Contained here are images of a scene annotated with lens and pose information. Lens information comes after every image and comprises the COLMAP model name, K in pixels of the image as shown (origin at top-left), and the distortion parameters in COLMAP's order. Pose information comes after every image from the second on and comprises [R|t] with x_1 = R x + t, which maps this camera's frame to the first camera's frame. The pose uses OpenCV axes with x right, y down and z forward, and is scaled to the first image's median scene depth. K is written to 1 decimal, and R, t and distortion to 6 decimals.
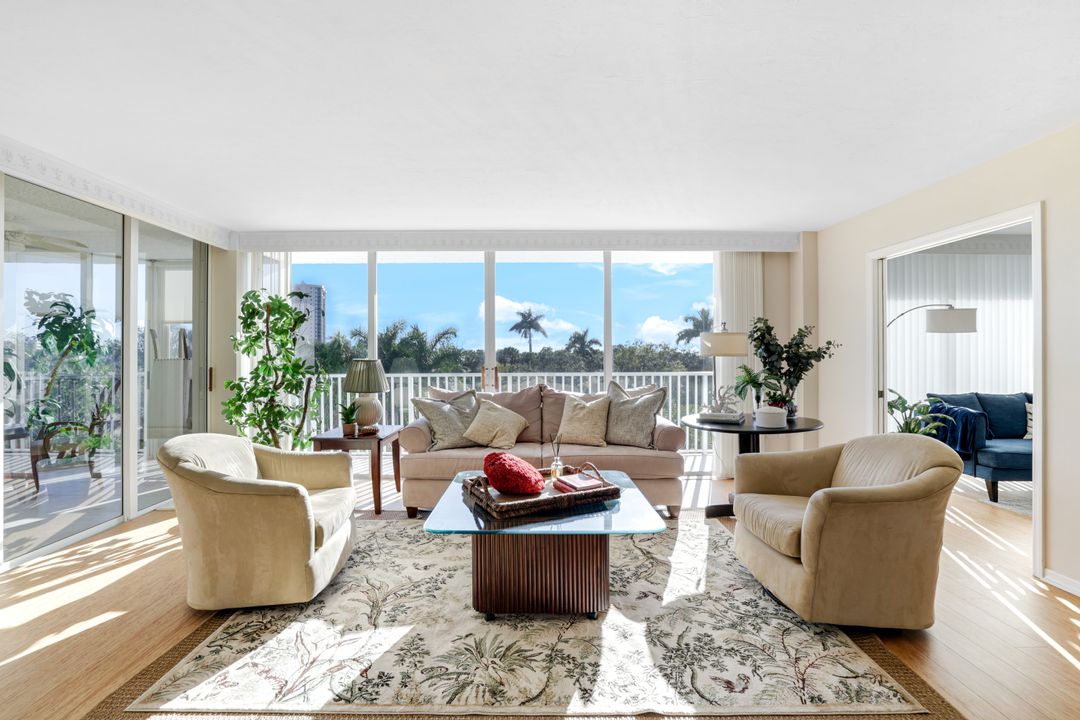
lens RADIAL K [[464.7, 0, 539.0], [0, 464.7, 349.6], [0, 0, 1]] dist [-0.020171, 0.002069]
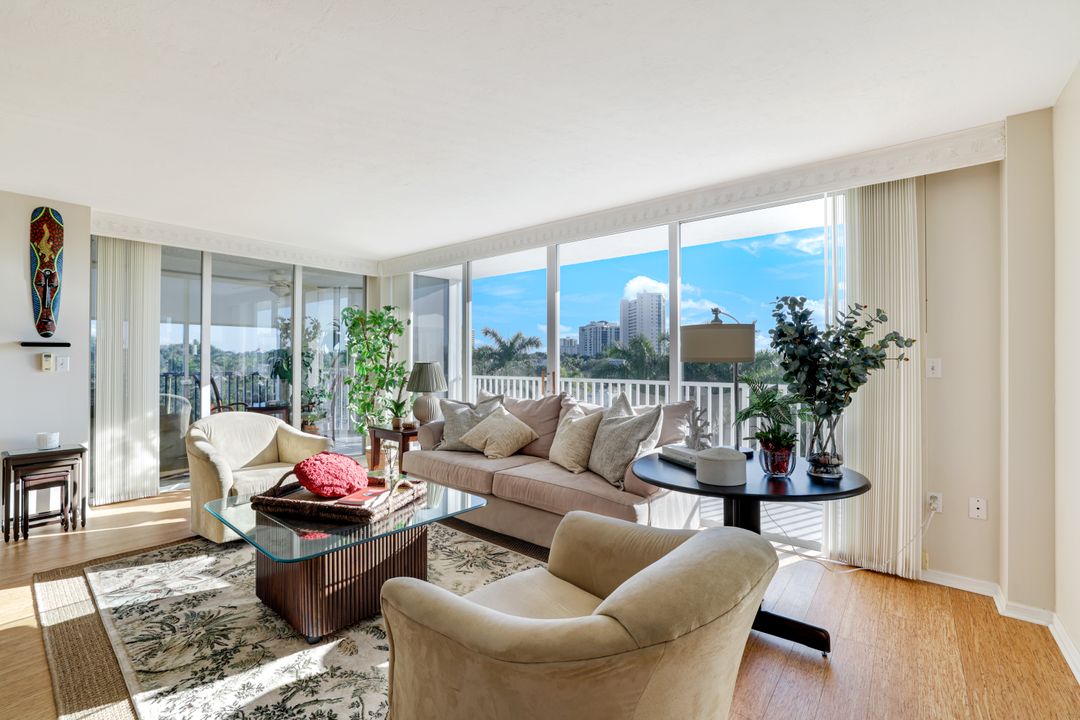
lens RADIAL K [[464.7, 0, 538.3], [0, 464.7, 365.7], [0, 0, 1]] dist [-0.020171, 0.002069]
pose [[0.763242, 0.015821, -0.645919, 0.622420], [-0.000160, 0.999705, 0.024297, 0.003157], [0.646112, -0.018441, 0.763019, 0.355583]]
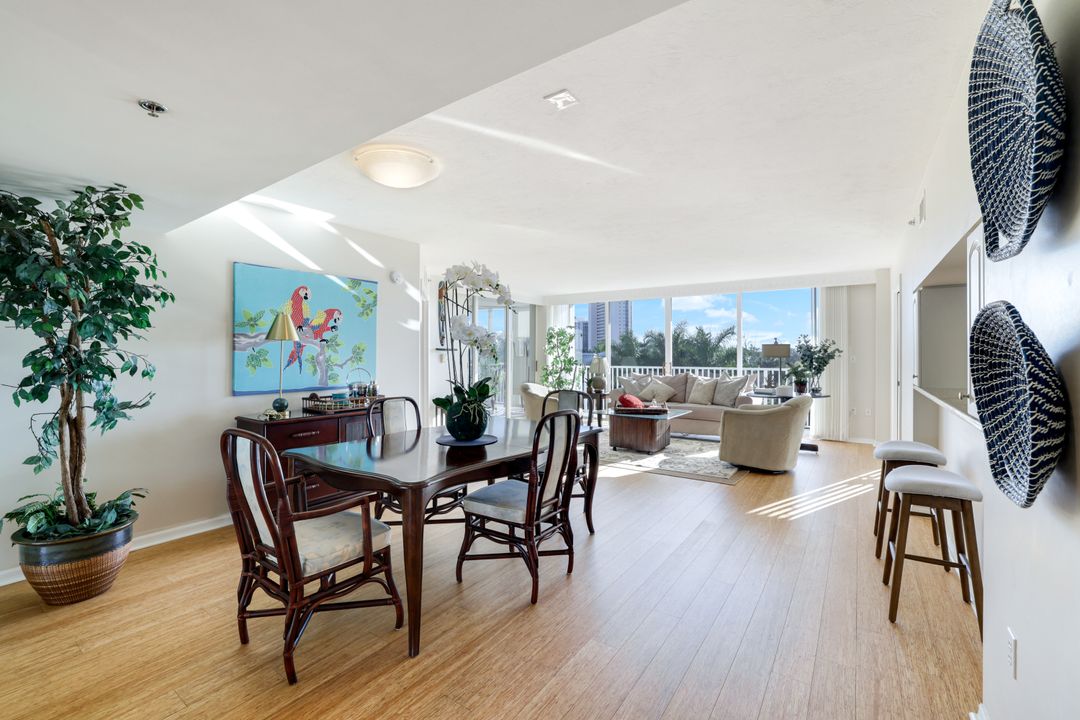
lens RADIAL K [[464.7, 0, 538.9], [0, 464.7, 363.7], [0, 0, 1]] dist [-0.020171, 0.002069]
pose [[0.810849, 0.016706, -0.585017, 0.691141], [0.002699, 0.999475, 0.032282, -0.020617], [0.585249, -0.027755, 0.810379, -0.922391]]
